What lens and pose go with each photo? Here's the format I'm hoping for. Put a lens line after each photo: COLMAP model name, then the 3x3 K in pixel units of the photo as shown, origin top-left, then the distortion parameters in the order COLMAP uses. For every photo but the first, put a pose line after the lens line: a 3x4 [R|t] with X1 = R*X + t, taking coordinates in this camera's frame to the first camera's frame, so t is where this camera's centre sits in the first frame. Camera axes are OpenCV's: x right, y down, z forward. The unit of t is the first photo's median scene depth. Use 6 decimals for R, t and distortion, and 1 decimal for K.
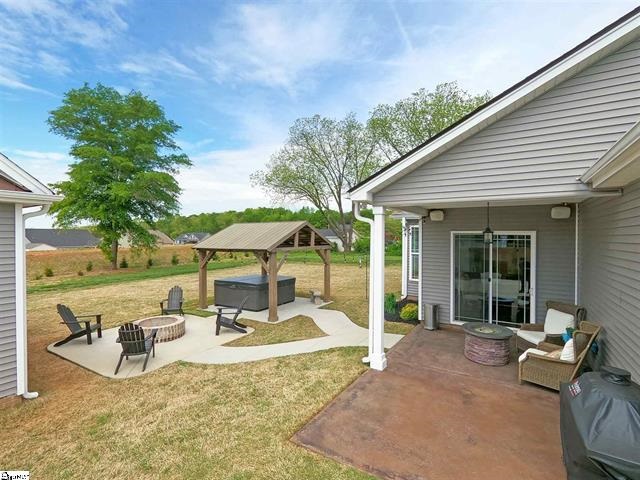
lens RADIAL K [[317.5, 0, 320.0], [0, 317.5, 240.0], [0, 0, 1]] dist [0.005502, 0.000487]
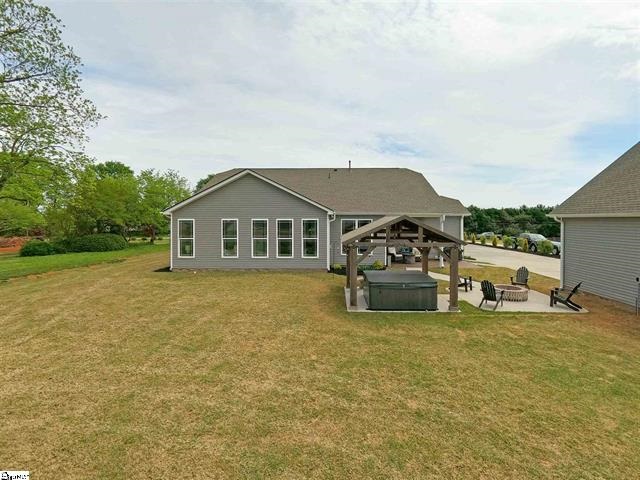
lens RADIAL K [[317.5, 0, 320.0], [0, 317.5, 240.0], [0, 0, 1]] dist [0.005502, 0.000487]
pose [[0.497756, 0.058111, -0.865368, 0.348707], [-0.010121, 0.998074, 0.061201, -0.055098], [0.867258, -0.021704, 0.497386, -0.524733]]
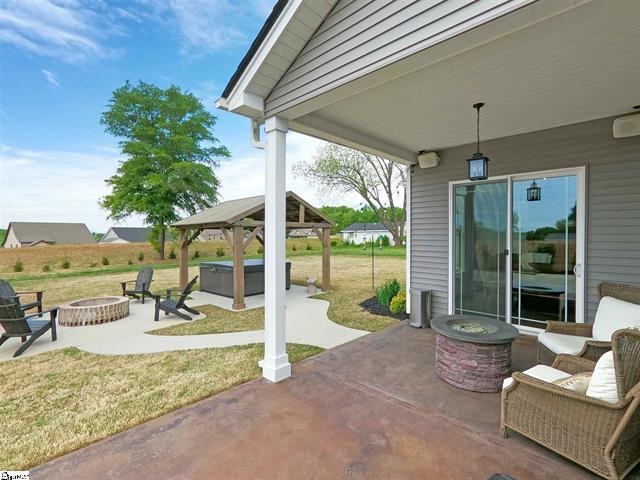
lens RADIAL K [[317.5, 0, 320.0], [0, 317.5, 240.0], [0, 0, 1]] dist [0.005502, 0.000487]
pose [[0.978865, -0.003036, -0.204487, 0.281705], [0.003711, 0.999989, 0.002918, 0.091440], [0.204475, -0.003615, 0.978865, 0.286339]]
